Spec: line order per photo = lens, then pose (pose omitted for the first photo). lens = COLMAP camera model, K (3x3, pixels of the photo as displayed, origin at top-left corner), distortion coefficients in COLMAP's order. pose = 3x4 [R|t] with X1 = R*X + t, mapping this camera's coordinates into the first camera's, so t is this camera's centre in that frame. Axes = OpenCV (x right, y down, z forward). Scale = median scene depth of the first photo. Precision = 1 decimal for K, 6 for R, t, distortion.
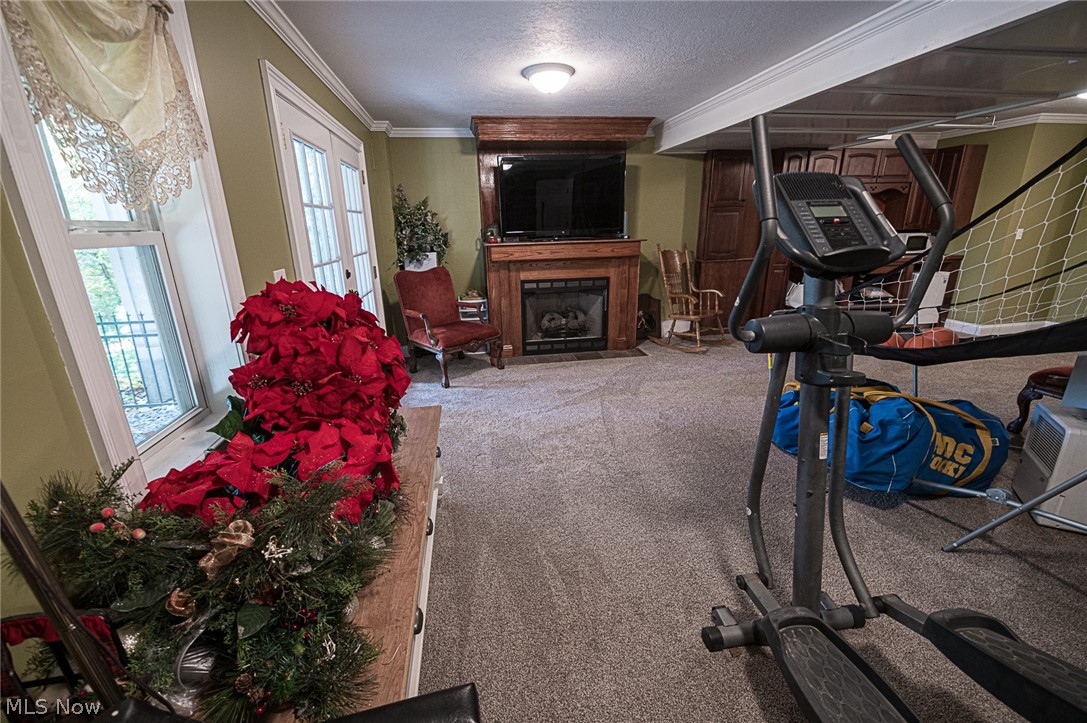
lens RADIAL K [[440.4, 0, 539.7], [0, 440.4, 359.0], [0, 0, 1]] dist [-0.008364, -0.000817]
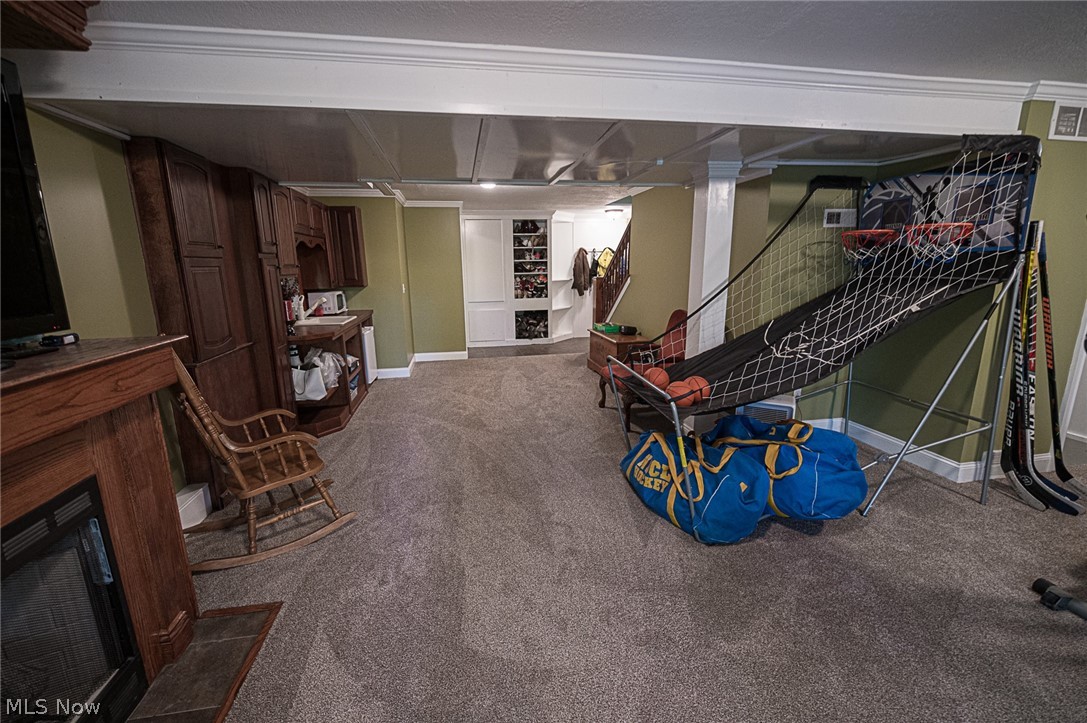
lens RADIAL K [[440.4, 0, 540.3], [0, 440.4, 361.0], [0, 0, 1]] dist [-0.008364, -0.000817]
pose [[-0.008958, -0.188776, 0.981979, -0.114659], [0.308196, 0.933692, 0.182305, -0.219505], [-0.951281, 0.304275, 0.049816, 0.682335]]
